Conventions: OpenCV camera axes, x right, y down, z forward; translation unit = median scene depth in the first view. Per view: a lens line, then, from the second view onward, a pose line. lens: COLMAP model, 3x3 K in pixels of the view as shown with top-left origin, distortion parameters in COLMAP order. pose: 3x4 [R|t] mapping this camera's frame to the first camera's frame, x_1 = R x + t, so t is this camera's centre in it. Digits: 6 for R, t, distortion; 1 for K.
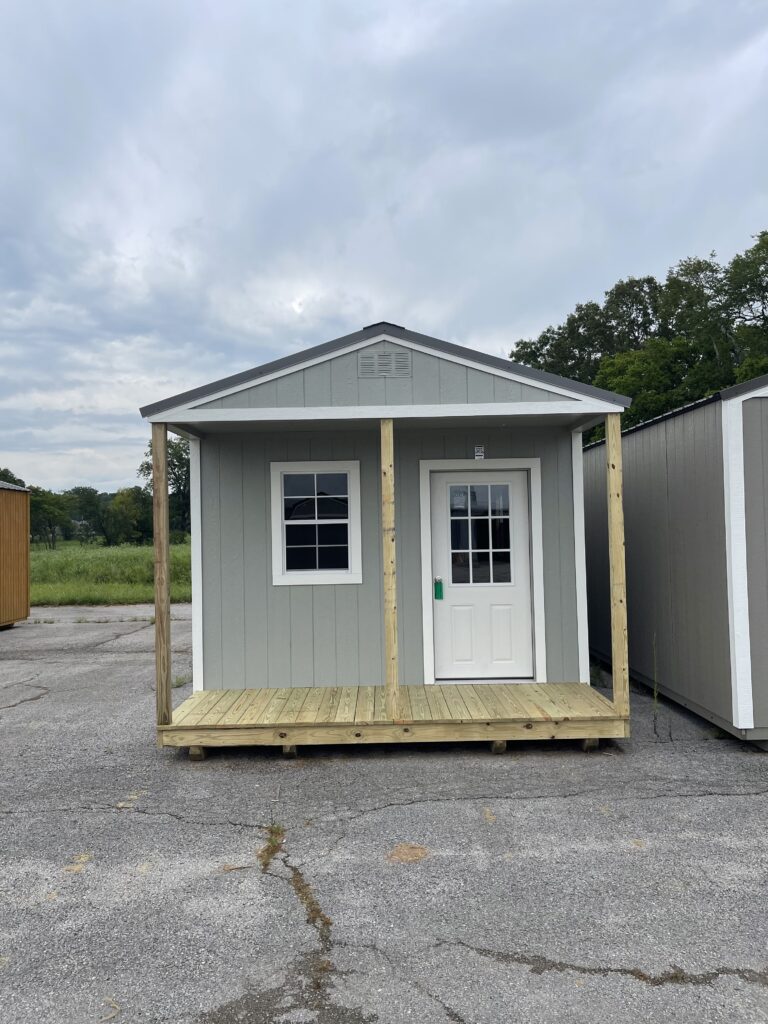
lens RADIAL K [[787.1, 0, 384.0], [0, 787.1, 512.0], [0, 0, 1]] dist [0.025413, -0.003749]
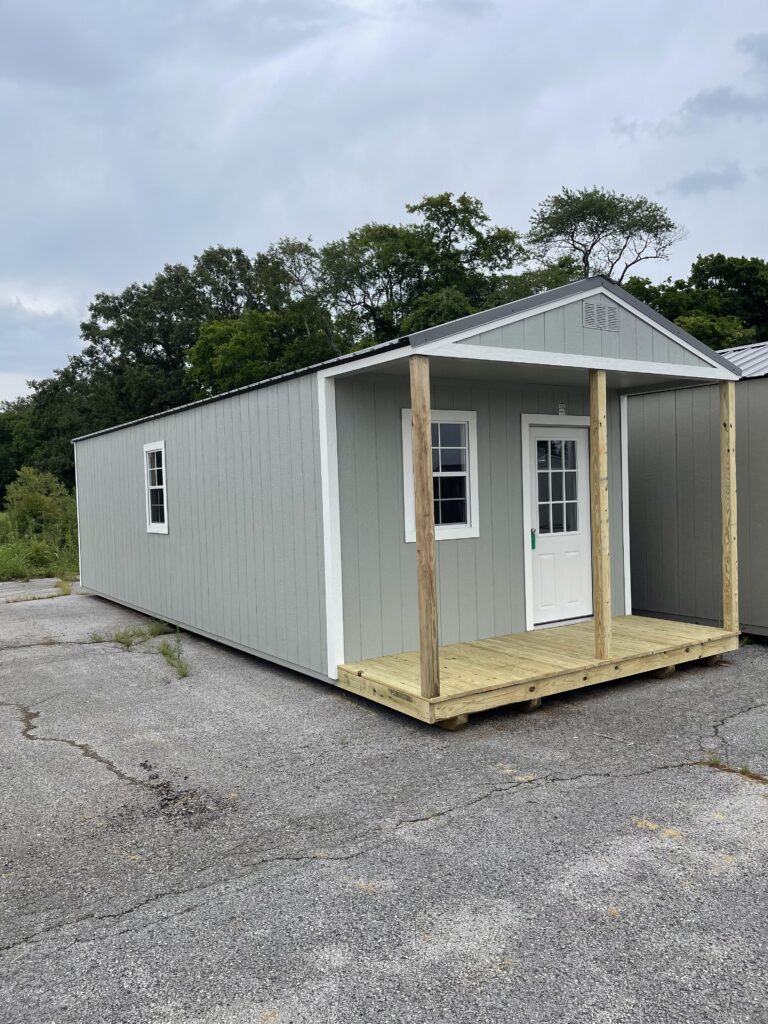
lens RADIAL K [[787.1, 0, 384.0], [0, 787.1, 512.0], [0, 0, 1]] dist [0.025413, -0.003749]
pose [[0.827538, -0.021268, 0.561006, -0.674966], [-0.001652, 0.999186, 0.040317, 0.020423], [-0.561407, -0.034291, 0.826829, 0.248526]]
